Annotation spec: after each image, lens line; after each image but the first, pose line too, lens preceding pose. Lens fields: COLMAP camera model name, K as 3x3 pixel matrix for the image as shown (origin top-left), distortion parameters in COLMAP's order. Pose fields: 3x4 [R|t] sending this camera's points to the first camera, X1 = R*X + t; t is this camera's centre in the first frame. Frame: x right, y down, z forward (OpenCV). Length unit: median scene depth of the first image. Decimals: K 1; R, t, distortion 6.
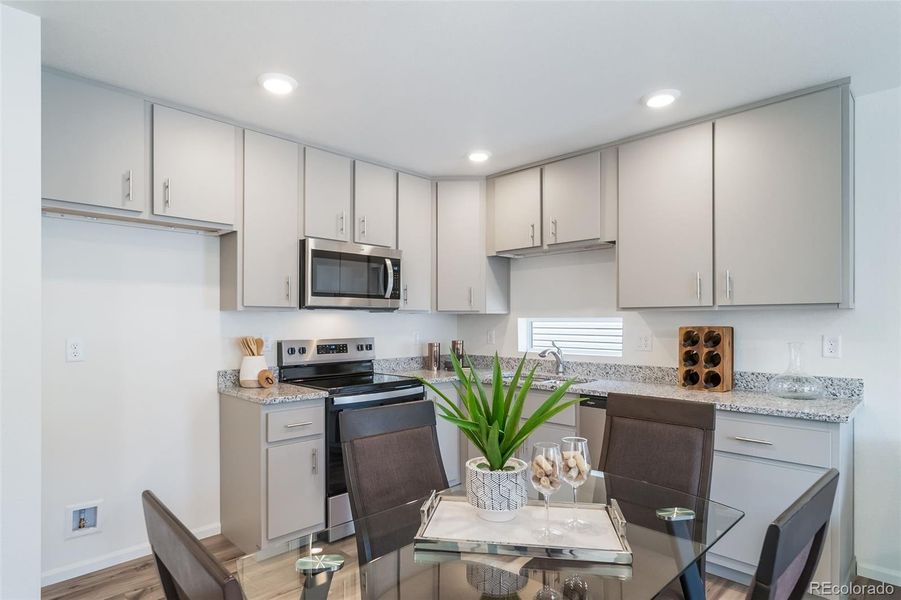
lens RADIAL K [[495.4, 0, 446.9], [0, 495.4, 320.2], [0, 0, 1]] dist [-0.001202, -0.000657]
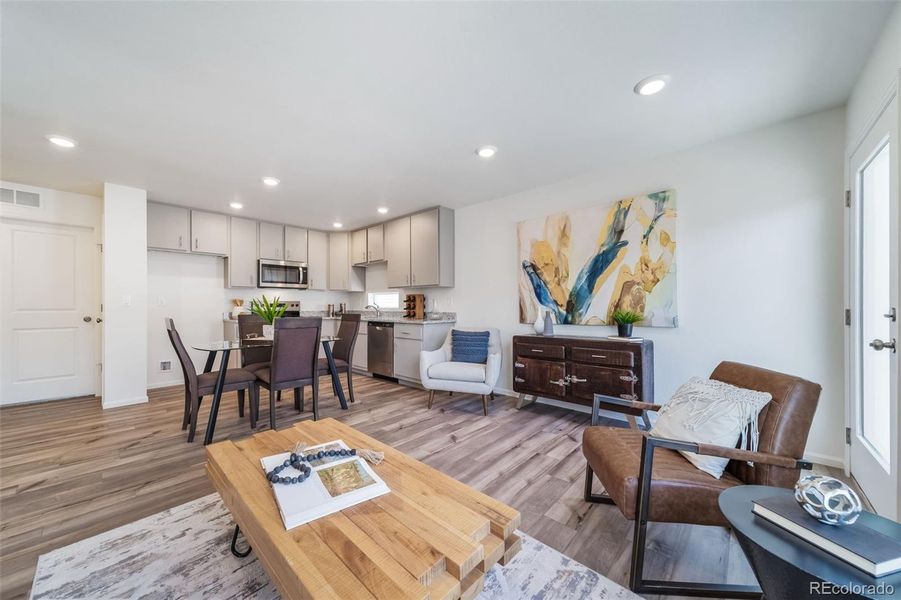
lens RADIAL K [[324.7, 0, 444.4], [0, 324.7, 306.1], [0, 0, 1]] dist [-0.000045, 0.000029]
pose [[0.999386, 0.000593, 0.035030, 0.553364], [-0.000803, 0.999982, 0.005972, 0.056627], [-0.035026, -0.005996, 0.999368, -0.624888]]
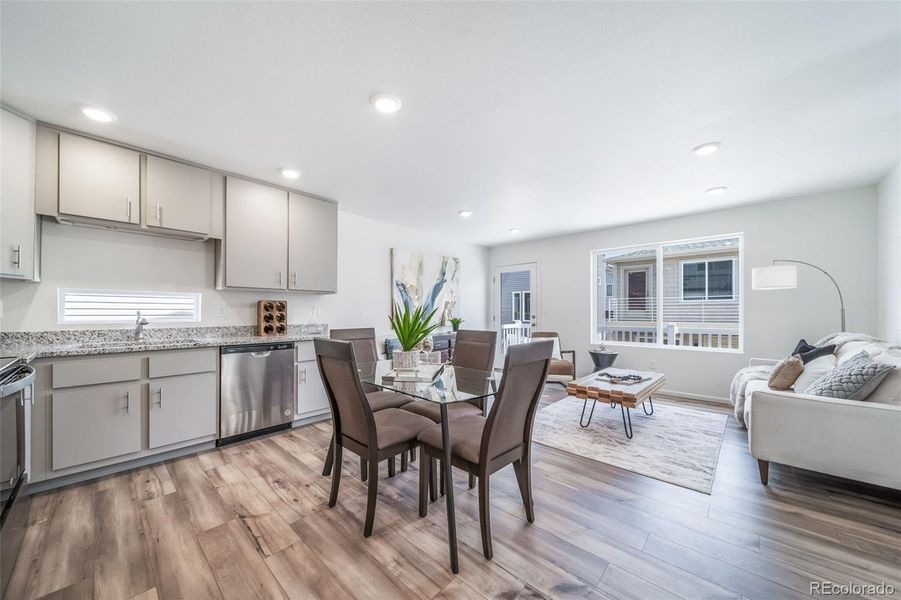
lens RADIAL K [[318.1, 0, 441.1], [0, 318.1, 312.8], [0, 0, 1]] dist [-0.000777, -0.002475]
pose [[-0.027421, -0.000396, 0.999624, -0.585167], [-0.003173, 0.999995, 0.000310, 0.049412], [-0.999619, -0.003163, -0.027422, 0.376609]]
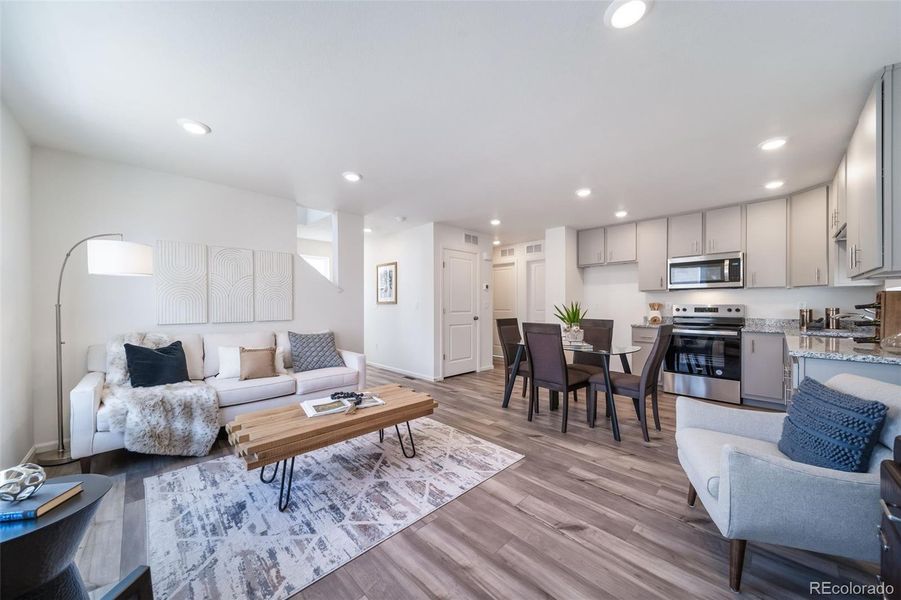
lens RADIAL K [[320.2, 0, 444.9], [0, 320.2, 305.0], [0, 0, 1]] dist [0.000276, -0.000024]
pose [[-0.021491, 0.004528, -0.999759, 1.134929], [0.002954, 0.999986, 0.004466, 0.033558], [0.999765, -0.002858, -0.021504, 0.009328]]
